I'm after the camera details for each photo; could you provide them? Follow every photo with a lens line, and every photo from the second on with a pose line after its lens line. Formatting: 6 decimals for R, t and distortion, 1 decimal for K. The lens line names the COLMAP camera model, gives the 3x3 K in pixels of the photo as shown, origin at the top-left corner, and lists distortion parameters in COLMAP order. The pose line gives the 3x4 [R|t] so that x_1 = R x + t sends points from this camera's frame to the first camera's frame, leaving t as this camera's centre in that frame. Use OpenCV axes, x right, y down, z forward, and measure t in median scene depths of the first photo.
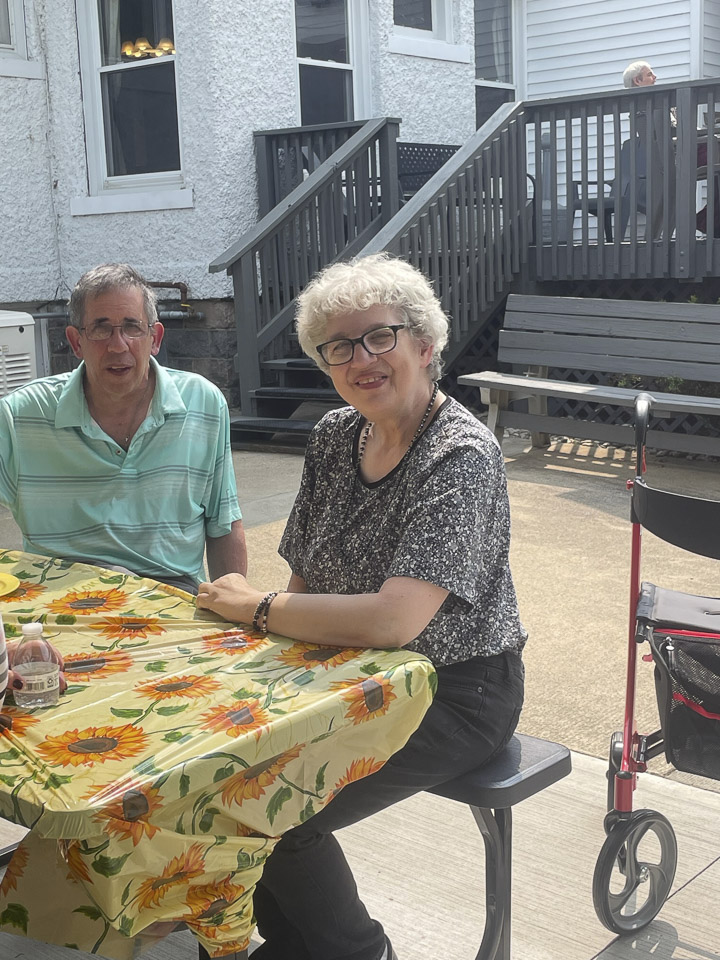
lens RADIAL K [[1393.1, 0, 360.0], [0, 1393.1, 480.0], [0, 0, 1]] dist [0.020658, 0.013406]
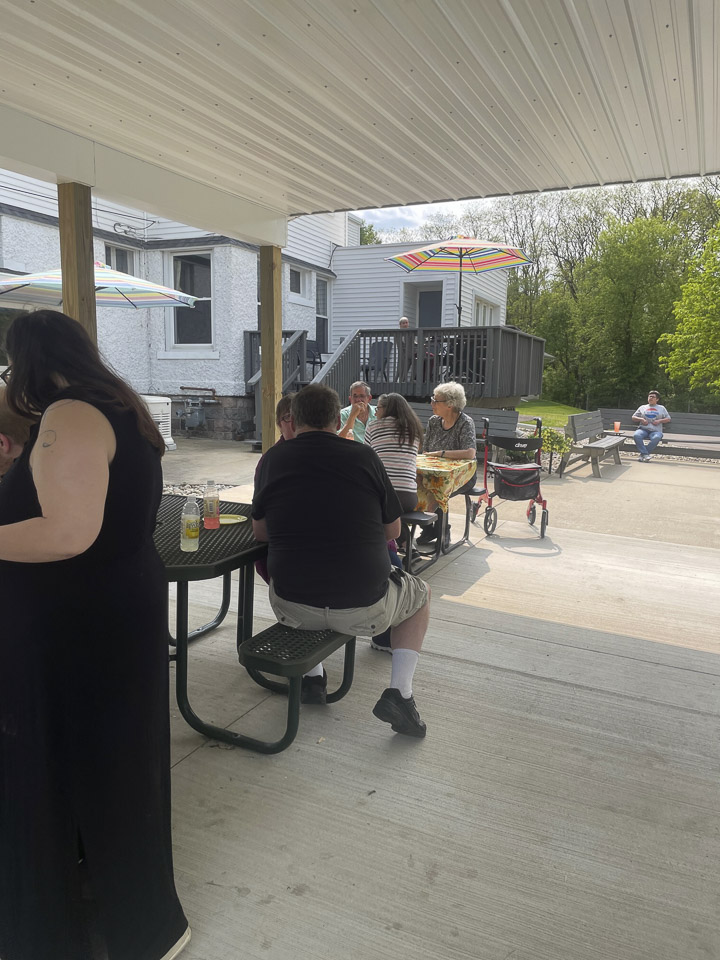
lens RADIAL K [[671.9, 0, 360.0], [0, 671.9, 480.0], [0, 0, 1]] dist [0.001084, 0.000190]
pose [[0.968517, 0.017594, 0.248325, -0.165608], [-0.012269, 0.999661, -0.022976, 0.044646], [-0.248645, 0.019206, 0.968404, -0.219564]]
